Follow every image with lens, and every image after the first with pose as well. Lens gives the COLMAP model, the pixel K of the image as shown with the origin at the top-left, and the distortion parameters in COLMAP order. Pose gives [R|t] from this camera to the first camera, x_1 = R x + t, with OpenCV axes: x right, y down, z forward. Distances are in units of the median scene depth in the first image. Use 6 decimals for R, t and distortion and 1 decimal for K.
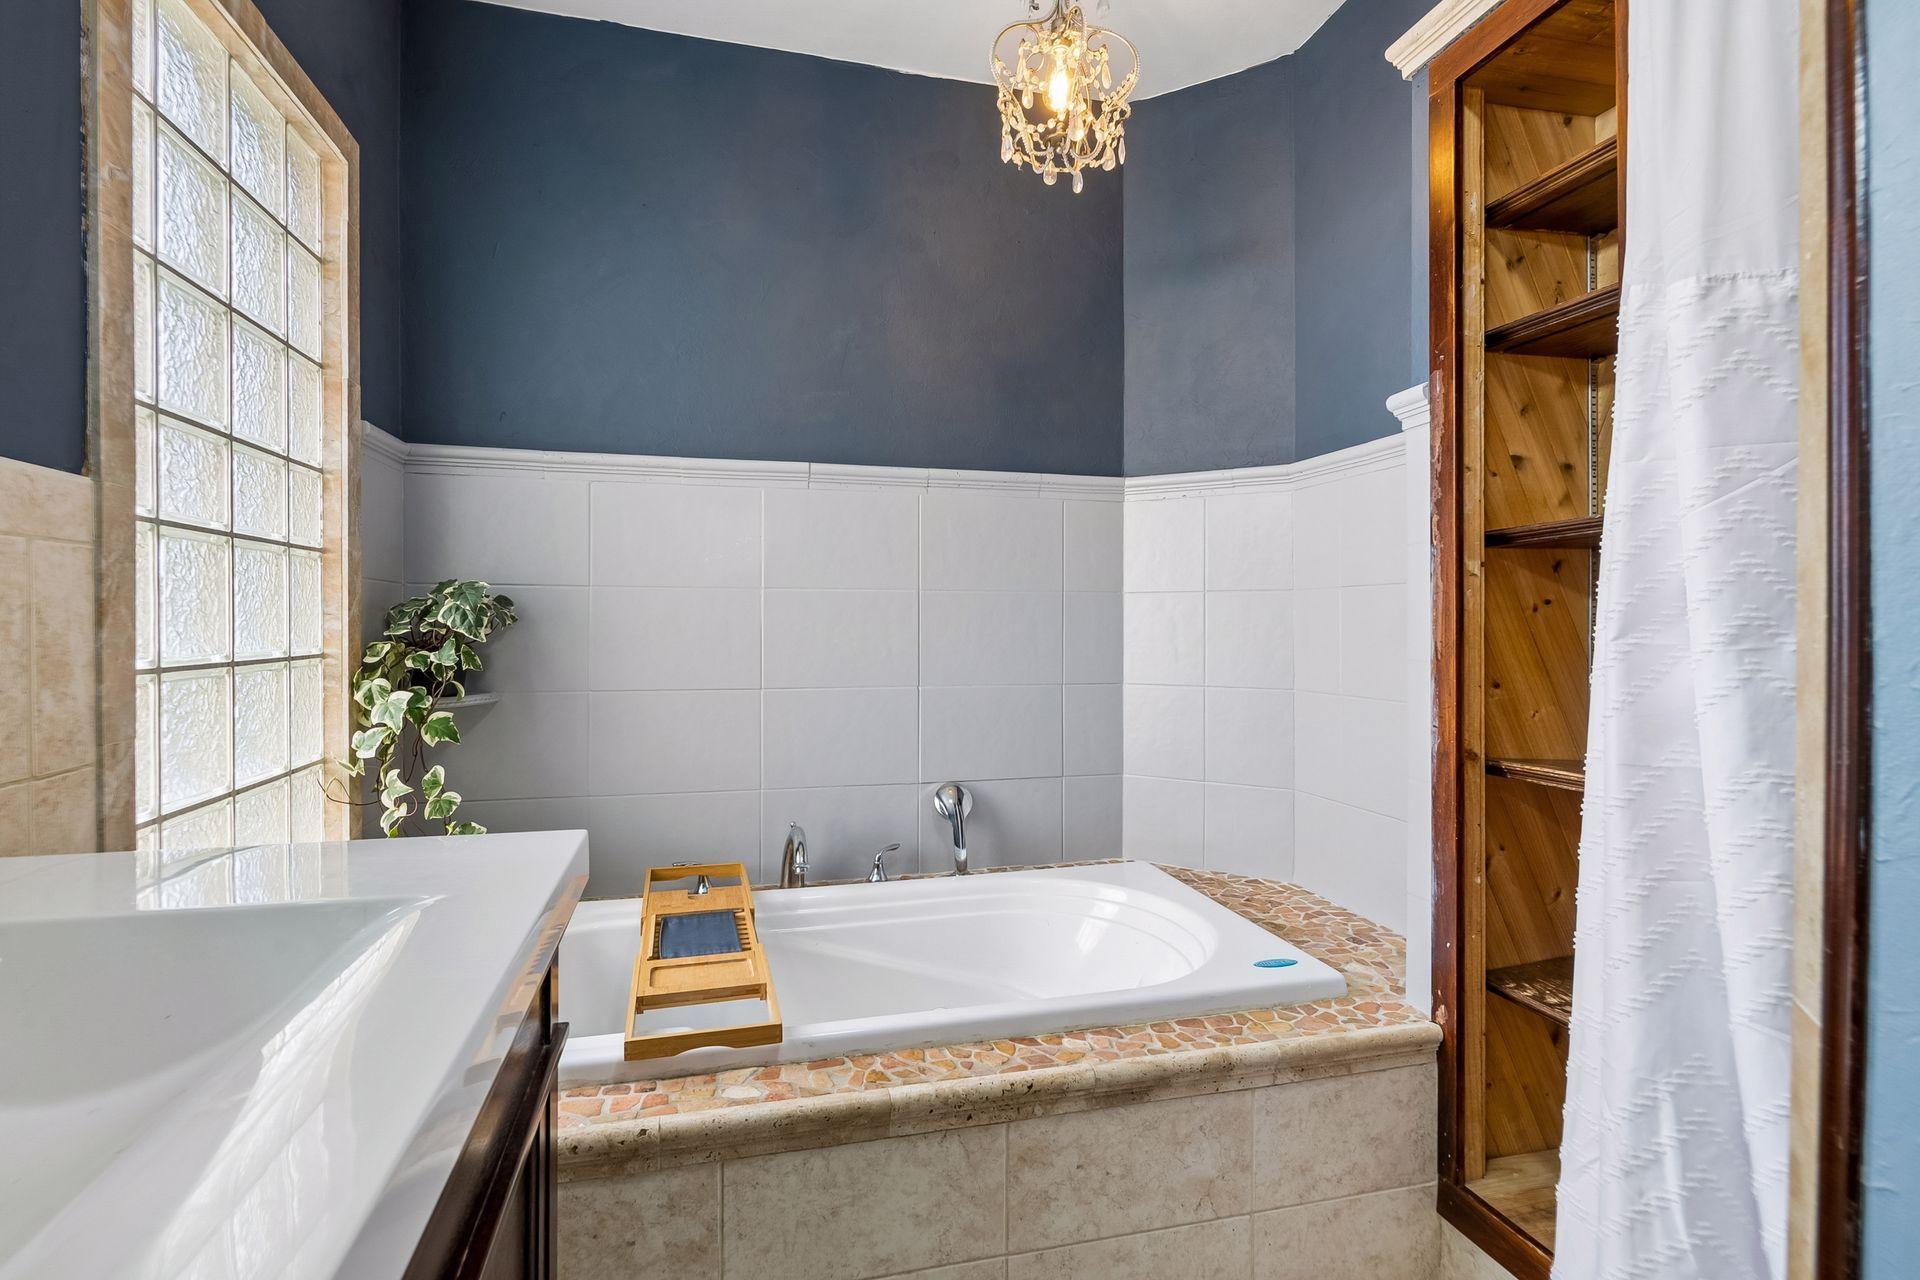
lens RADIAL K [[932.4, 0, 961.3], [0, 932.4, 628.8], [0, 0, 1]] dist [0.001665, -0.003319]
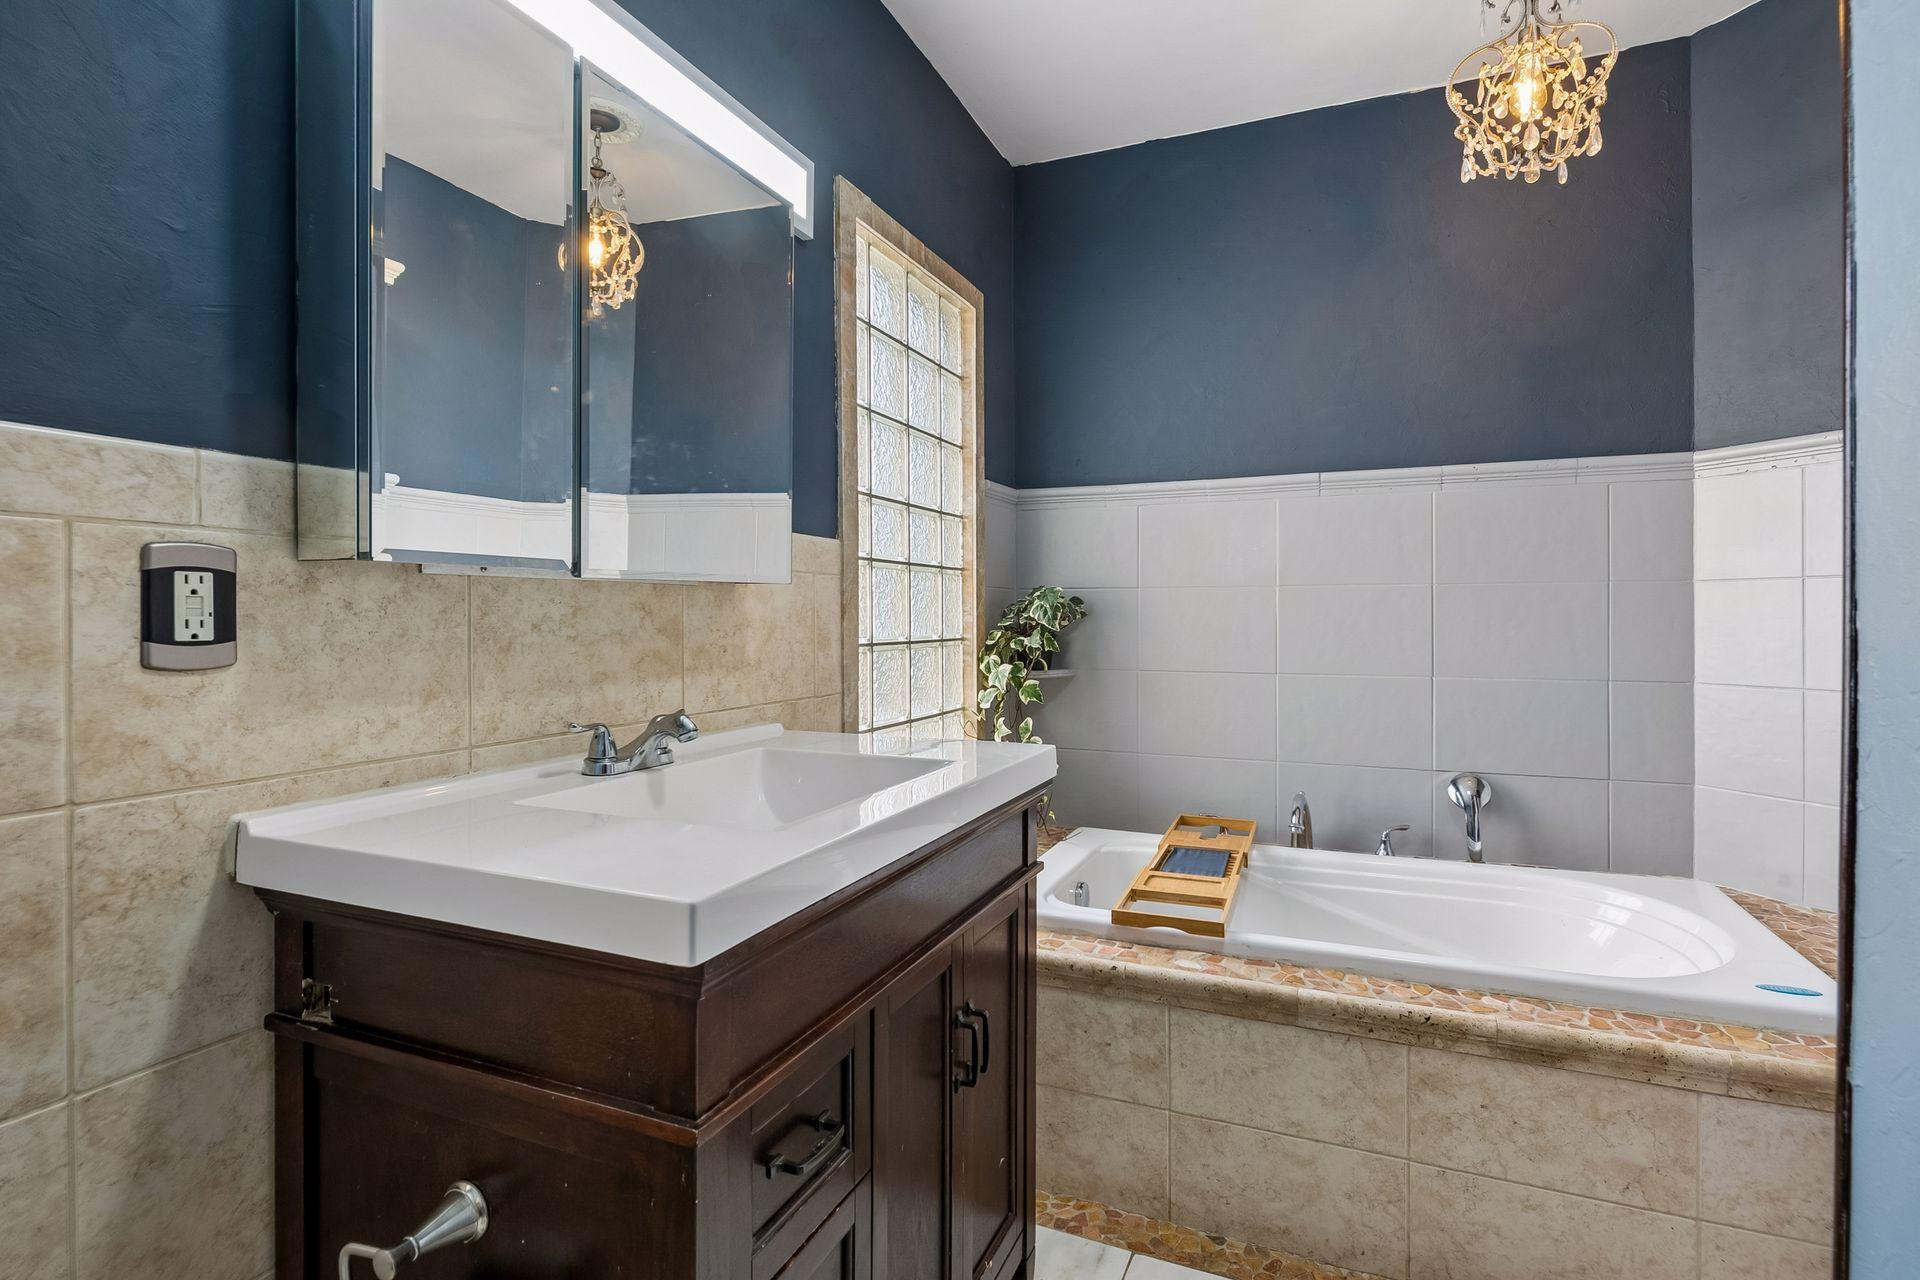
lens RADIAL K [[932.4, 0, 960.5], [0, 932.4, 629.3], [0, 0, 1]] dist [0.001665, -0.003319]
pose [[0.787063, 0.004424, -0.616856, 0.291483], [-0.000650, 0.999980, 0.006343, 0.004052], [0.616872, -0.004591, 0.787050, -0.228771]]
